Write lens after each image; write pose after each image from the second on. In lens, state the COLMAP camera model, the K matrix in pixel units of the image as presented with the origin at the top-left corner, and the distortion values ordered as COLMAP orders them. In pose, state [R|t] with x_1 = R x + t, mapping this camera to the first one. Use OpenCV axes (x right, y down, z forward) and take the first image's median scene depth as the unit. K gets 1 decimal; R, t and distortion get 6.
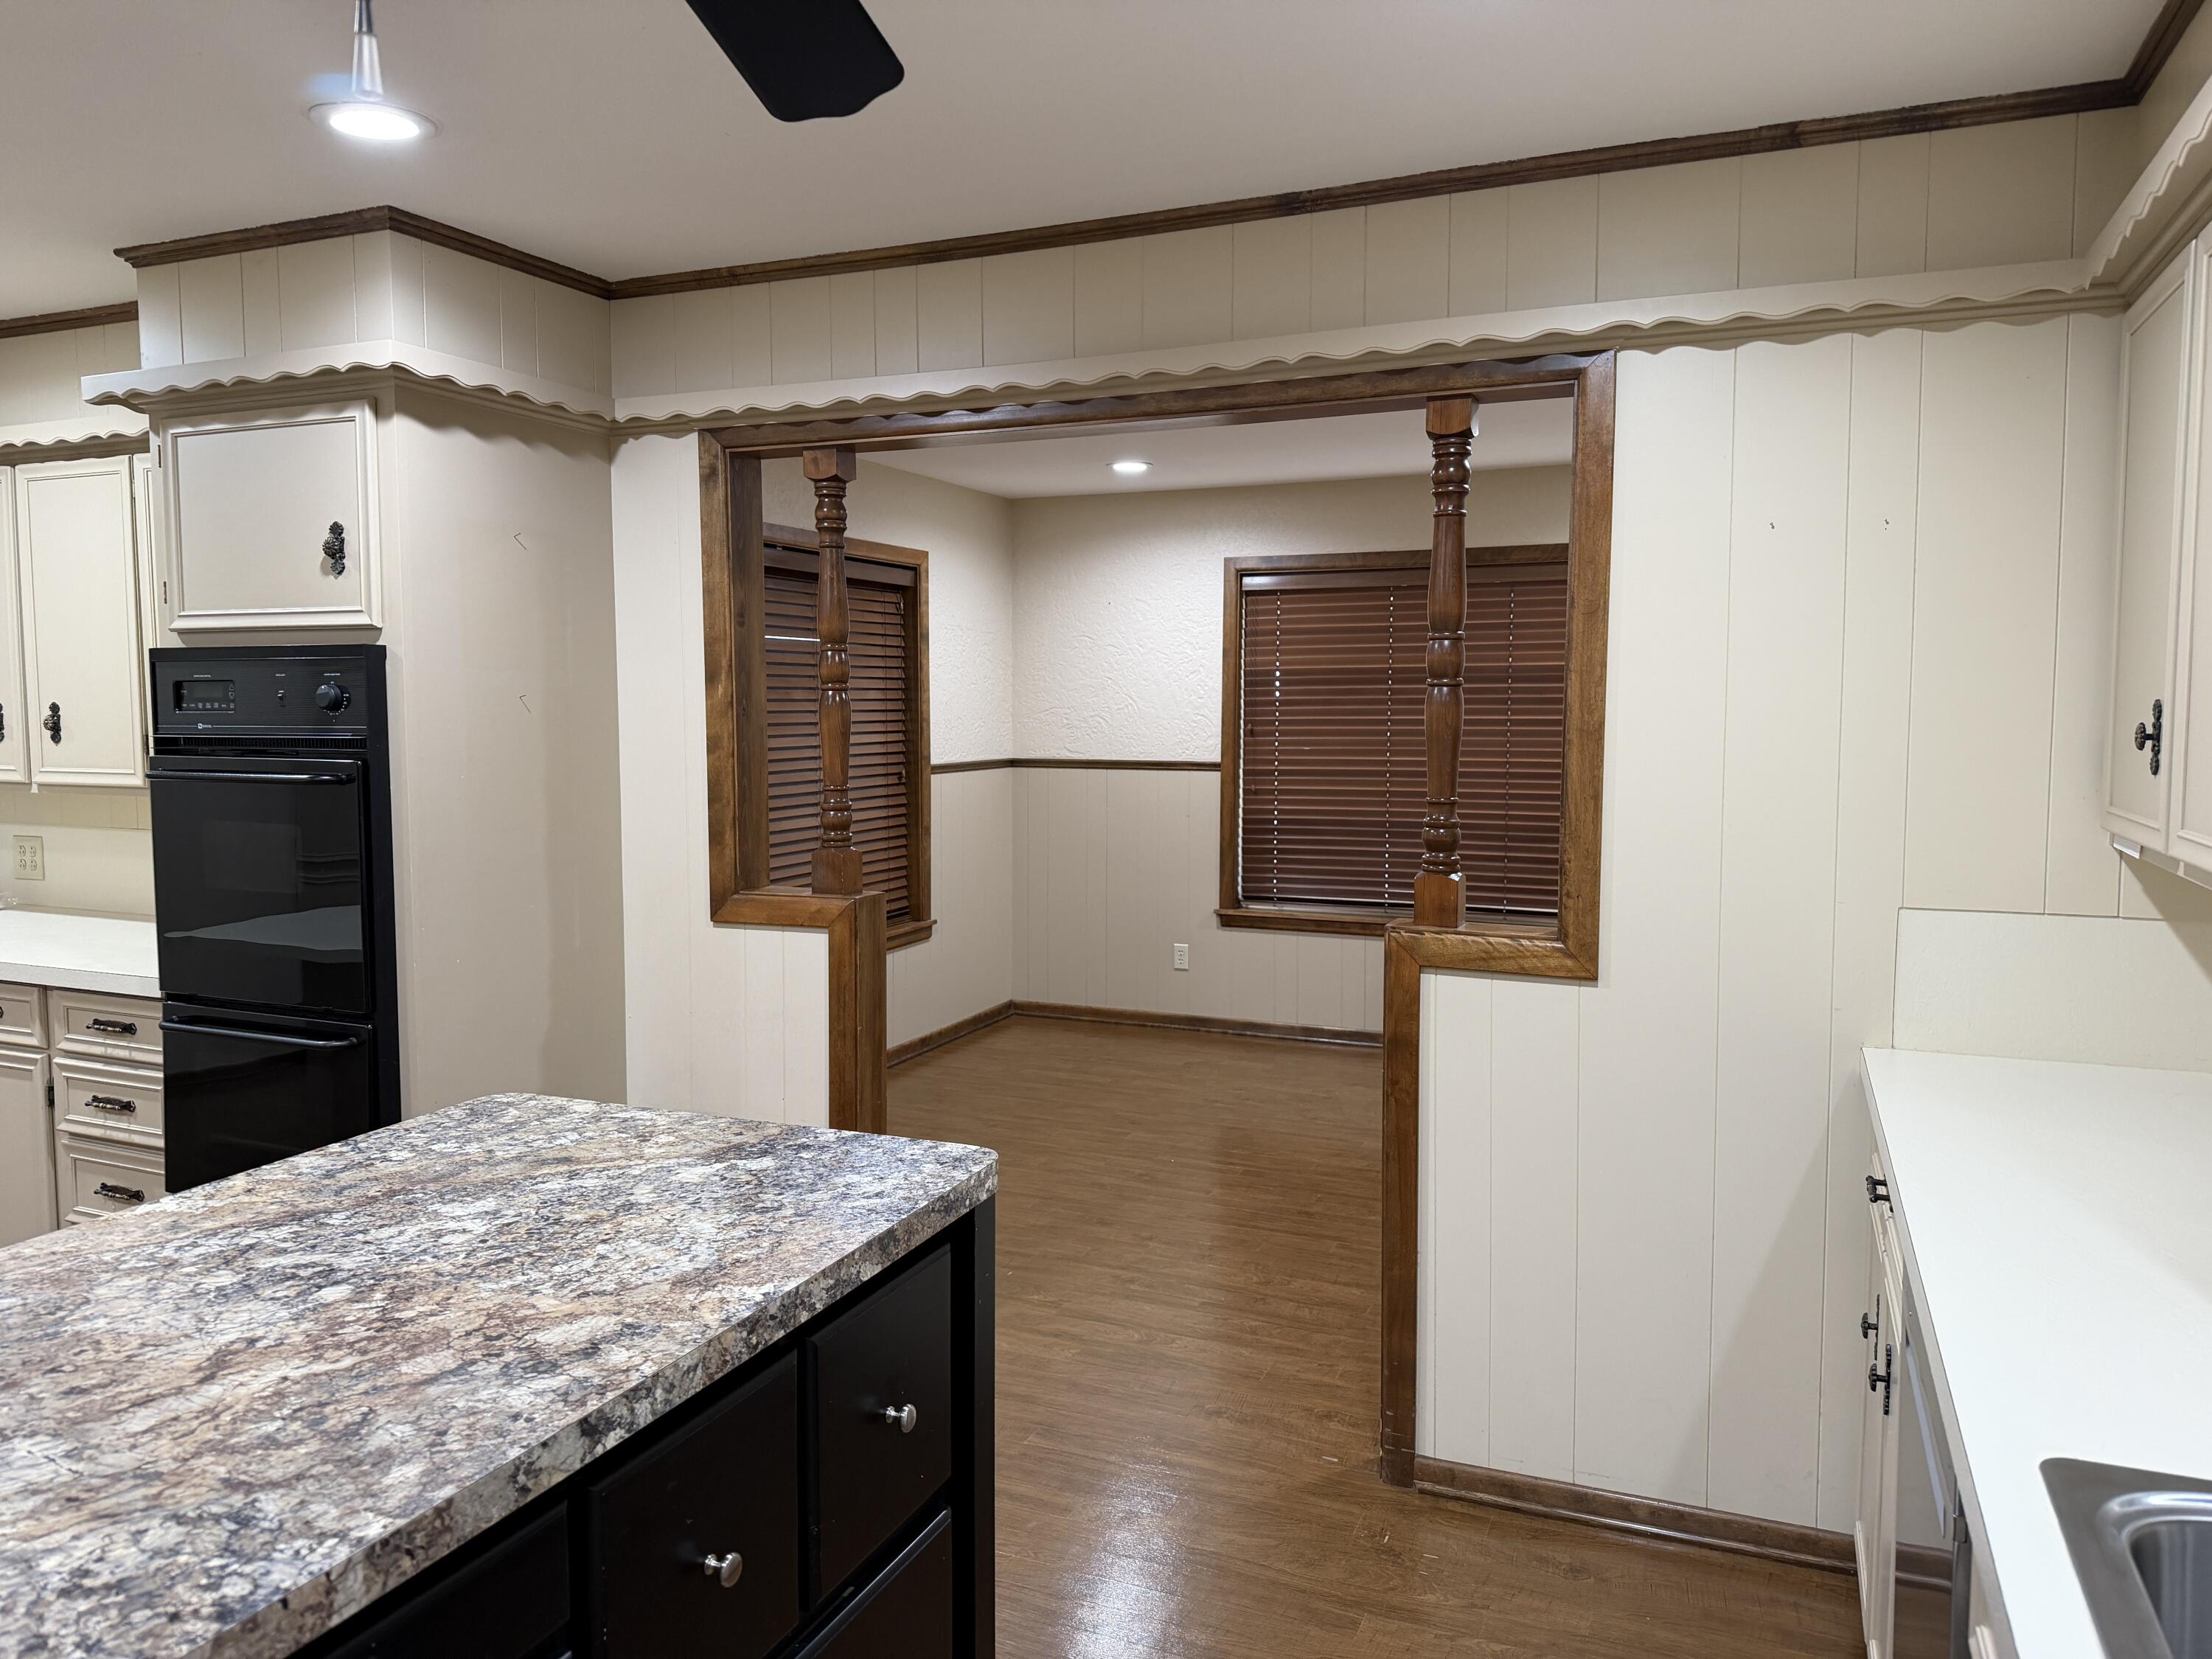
lens RADIAL K [[1558.4, 0, 1102.9], [0, 1558.4, 838.5], [0, 0, 1]] dist [0.123742, -0.171929]
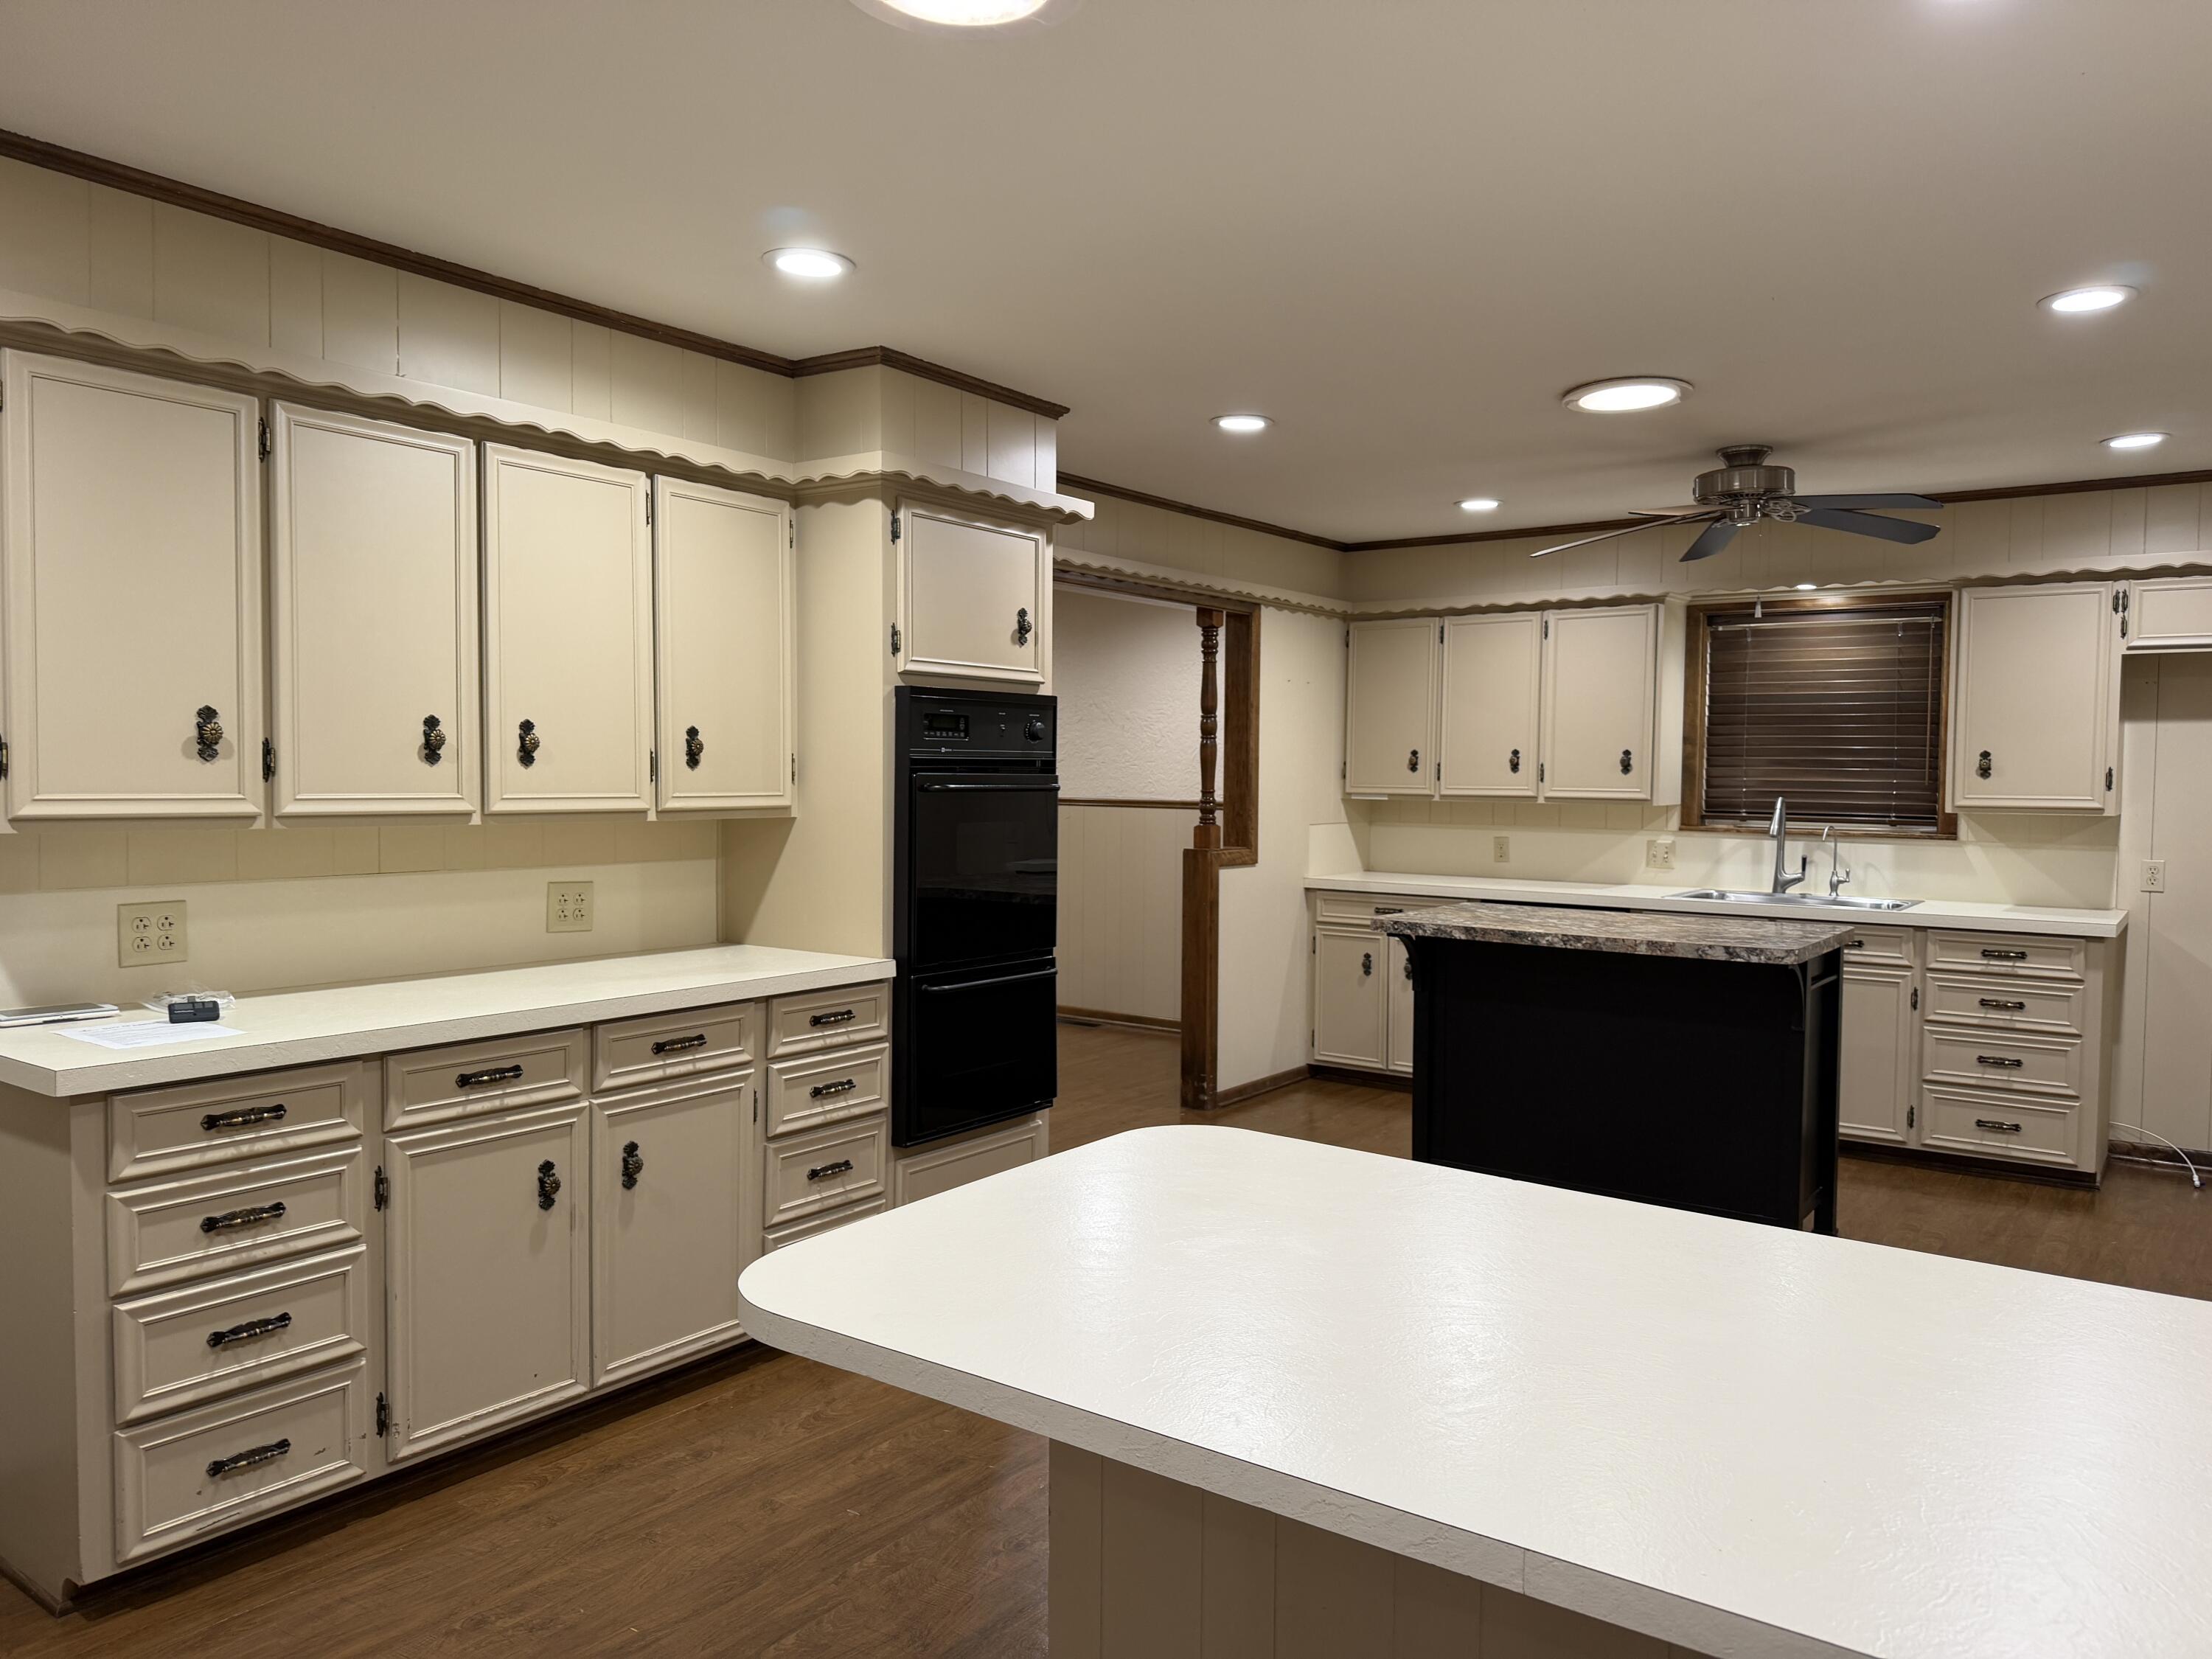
lens RADIAL K [[1558.4, 0, 1102.9], [0, 1558.4, 838.5], [0, 0, 1]] dist [0.123742, -0.171929]
pose [[0.222261, -0.039626, 0.974182, -1.134273], [0.074217, 0.996962, 0.023620, -0.012805], [-0.972158, 0.067050, 0.224527, 0.388174]]
